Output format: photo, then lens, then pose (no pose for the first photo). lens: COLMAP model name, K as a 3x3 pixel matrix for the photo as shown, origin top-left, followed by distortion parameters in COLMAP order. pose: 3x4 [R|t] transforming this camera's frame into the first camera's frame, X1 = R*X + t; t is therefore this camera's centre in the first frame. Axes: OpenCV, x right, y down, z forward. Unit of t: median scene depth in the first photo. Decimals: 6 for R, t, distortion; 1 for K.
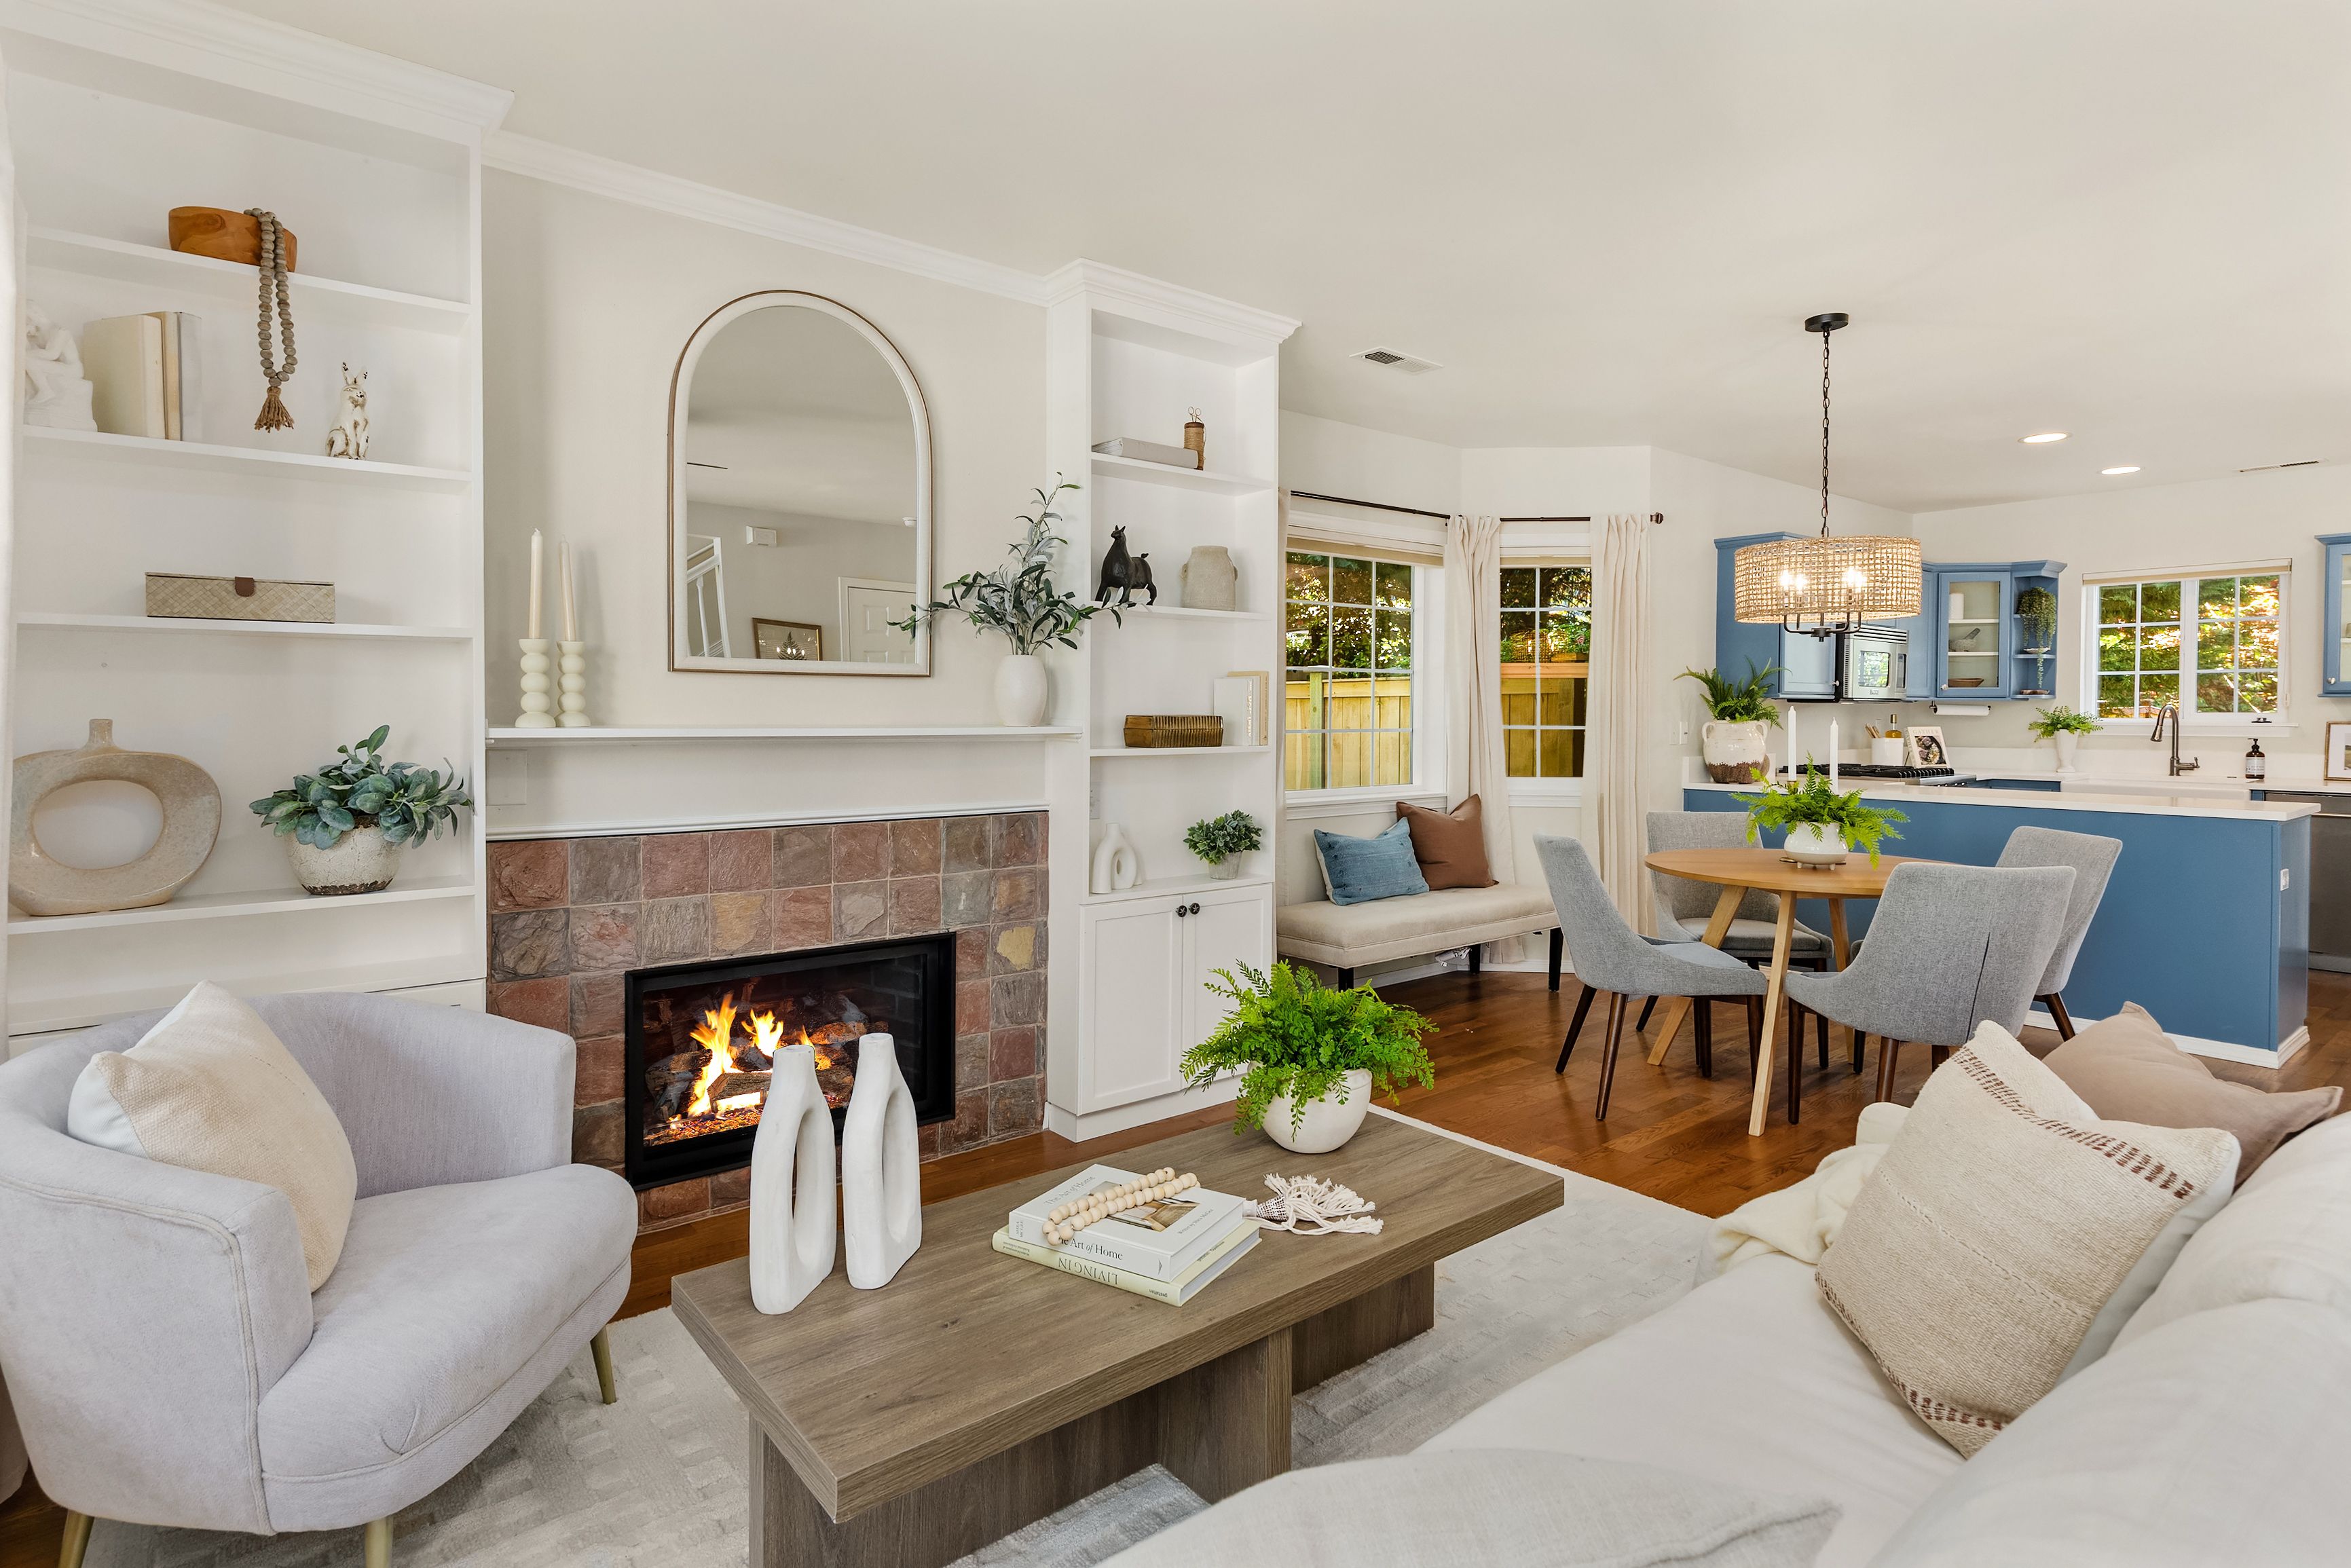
lens RADIAL K [[1204.9, 0, 1178.0], [0, 1204.9, 727.2], [0, 0, 1]] dist [0.013070, -0.002026]
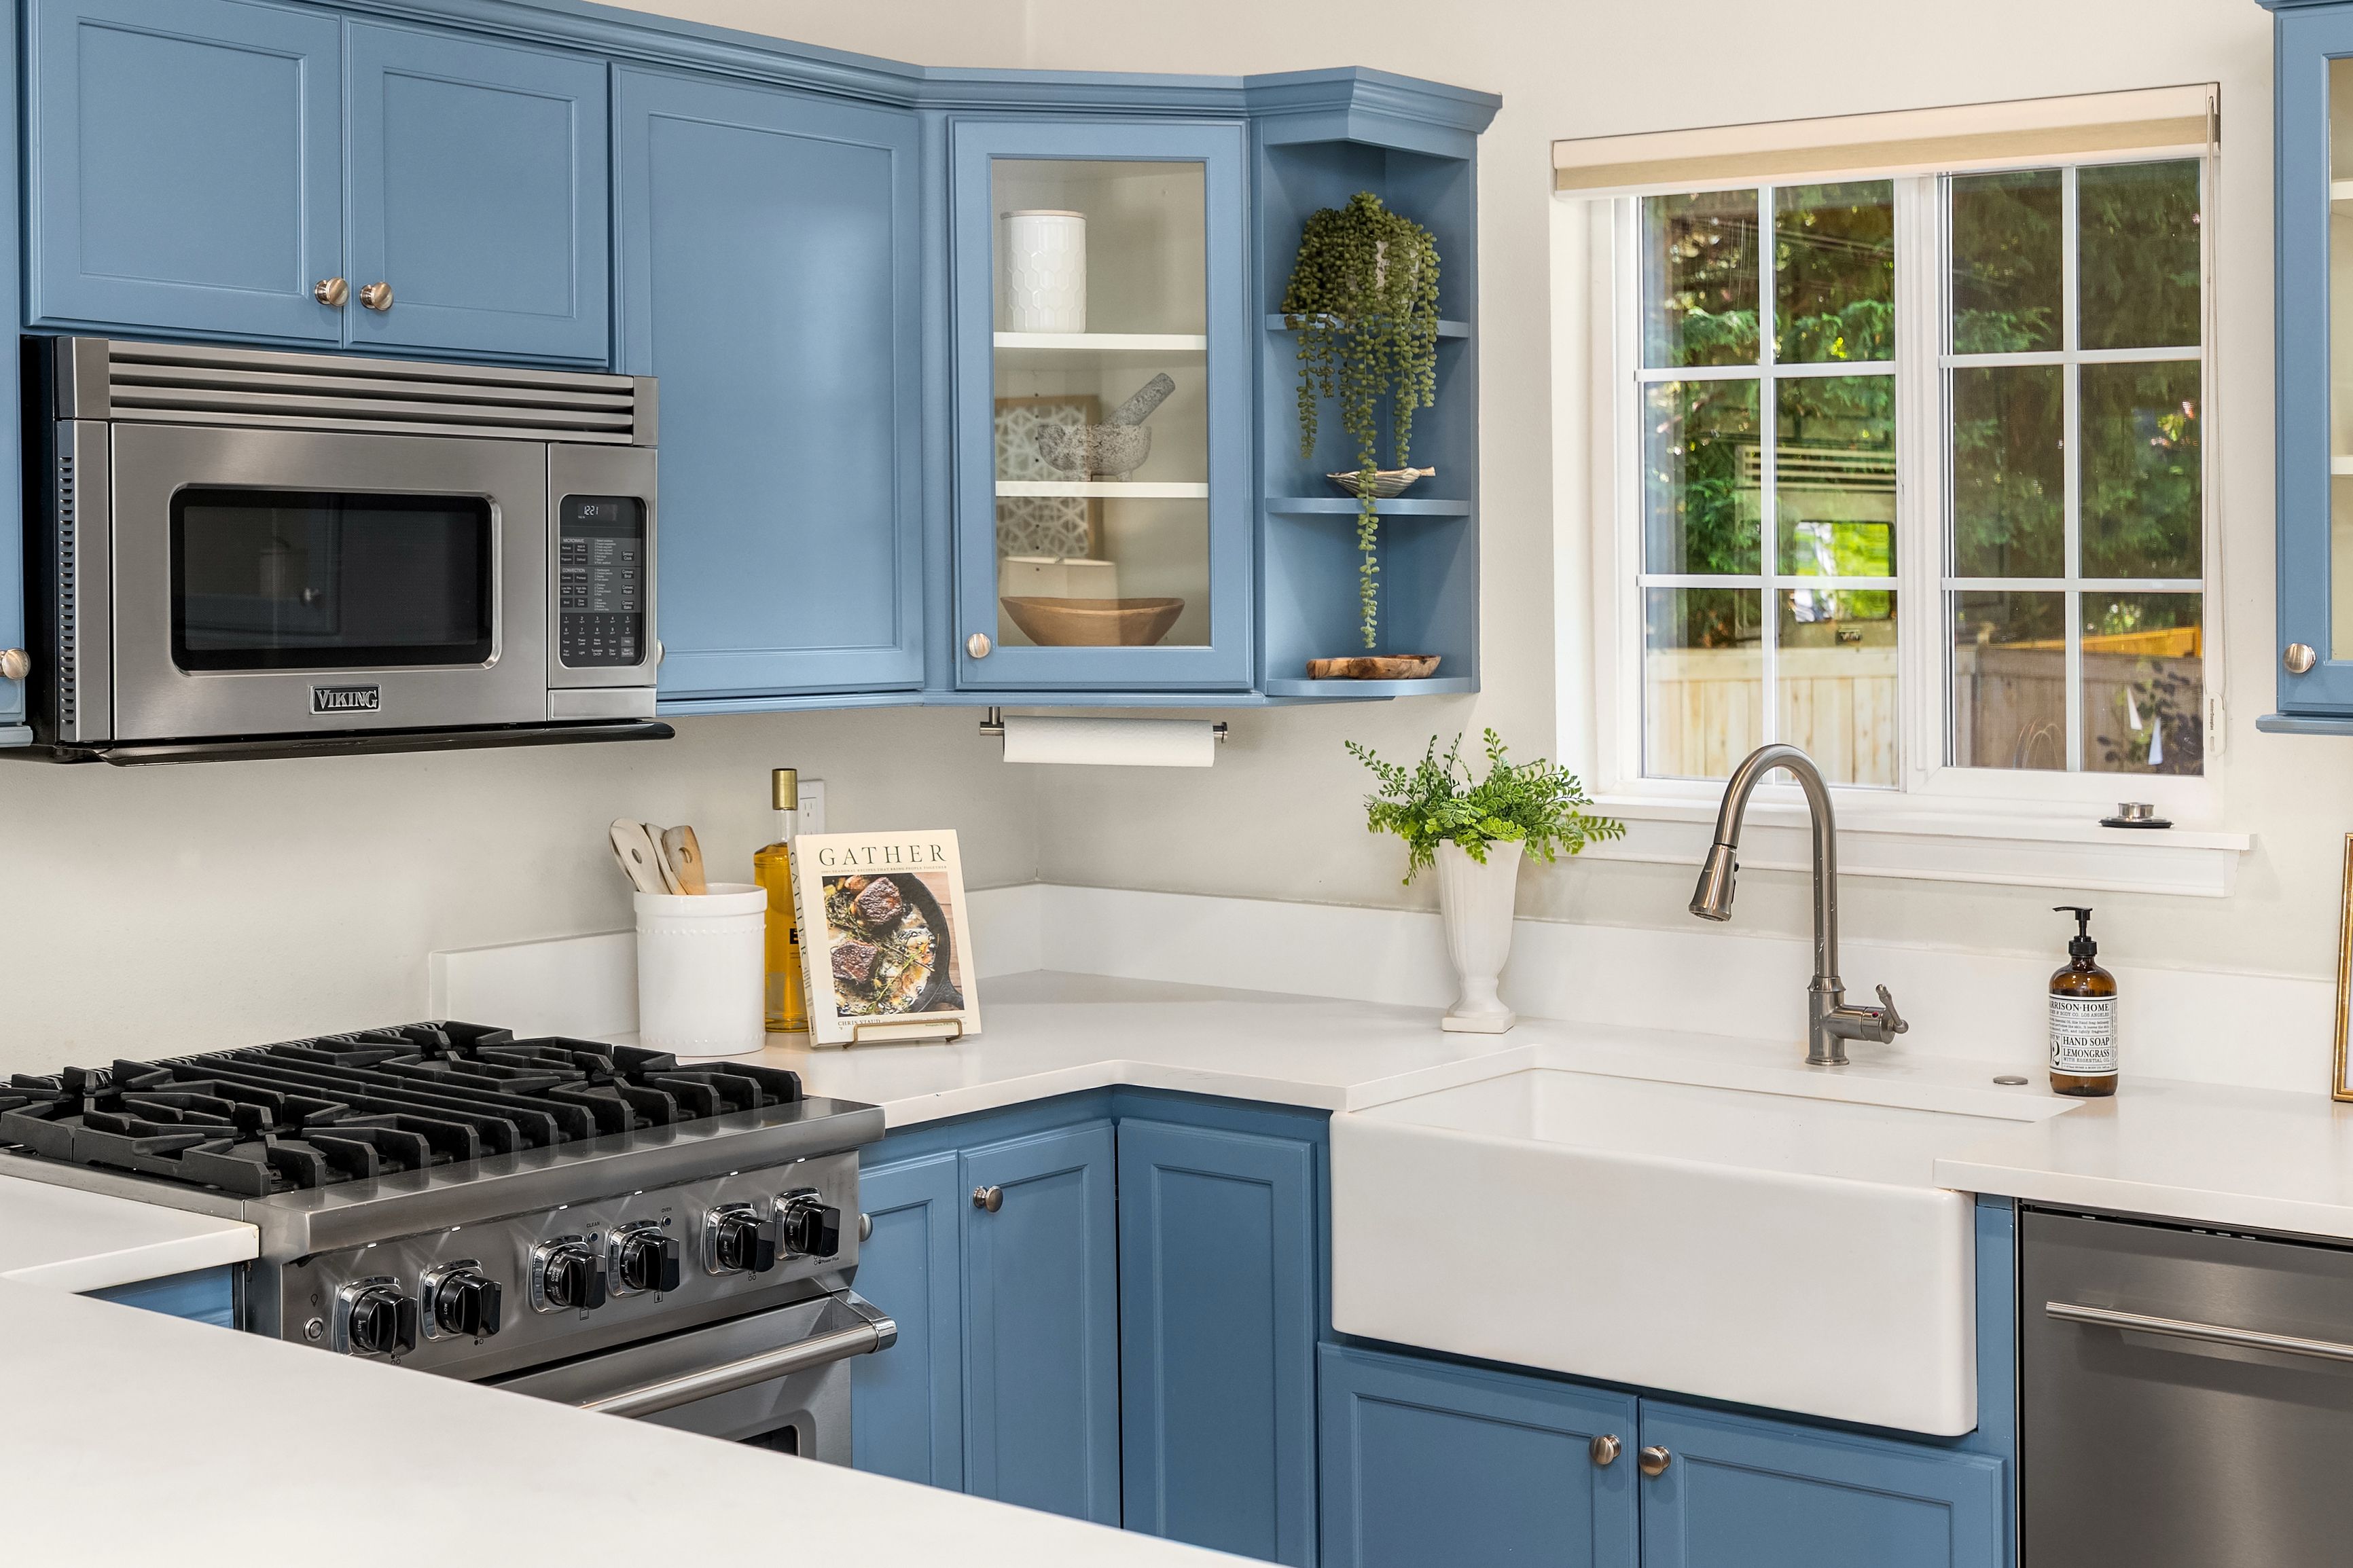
lens RADIAL K [[3300.0, 0, 1259.2], [0, 3300.0, 528.3], [0, 0, 1]] dist [0.013841, 0.000000]
pose [[0.966372, 0.009184, 0.256984, 0.825526], [-0.004356, 0.999803, -0.019350, -0.066948], [-0.257111, 0.017580, 0.966222, 0.643976]]
